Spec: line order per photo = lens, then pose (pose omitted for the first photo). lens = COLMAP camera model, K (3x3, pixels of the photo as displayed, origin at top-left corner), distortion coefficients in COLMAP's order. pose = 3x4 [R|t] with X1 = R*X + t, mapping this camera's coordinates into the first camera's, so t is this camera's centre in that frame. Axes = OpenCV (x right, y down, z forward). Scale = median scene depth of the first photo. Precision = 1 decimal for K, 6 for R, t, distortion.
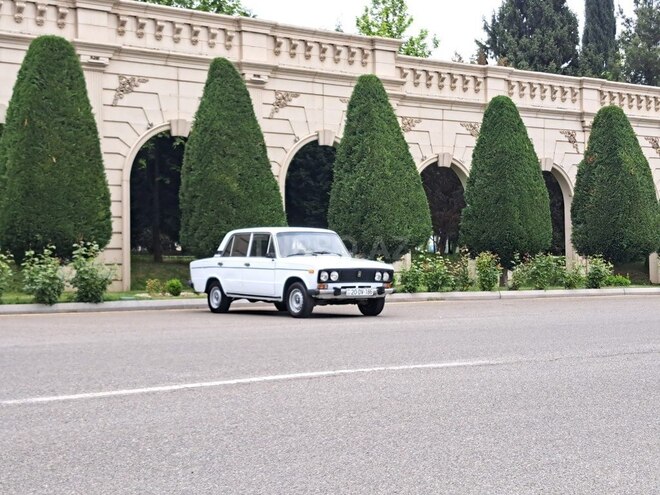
lens RADIAL K [[1078.3, 0, 330.8], [0, 1078.3, 258.3], [0, 0, 1]] dist [0.263689, -1.162581]
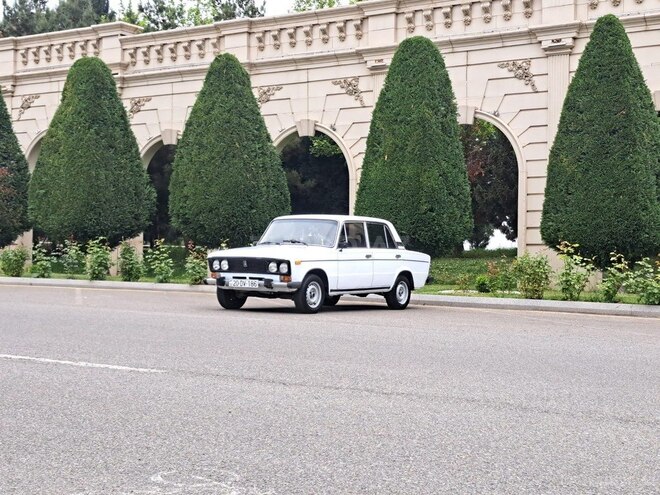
lens RADIAL K [[1075.7, 0, 339.9], [0, 1075.7, 249.0], [0, 0, 1]] dist [0.262595, -1.075014]
pose [[0.341477, 0.003263, -0.939884, 0.773089], [-0.021009, 0.999771, -0.004162, 0.003669], [0.939655, 0.021167, 0.341468, 0.655237]]
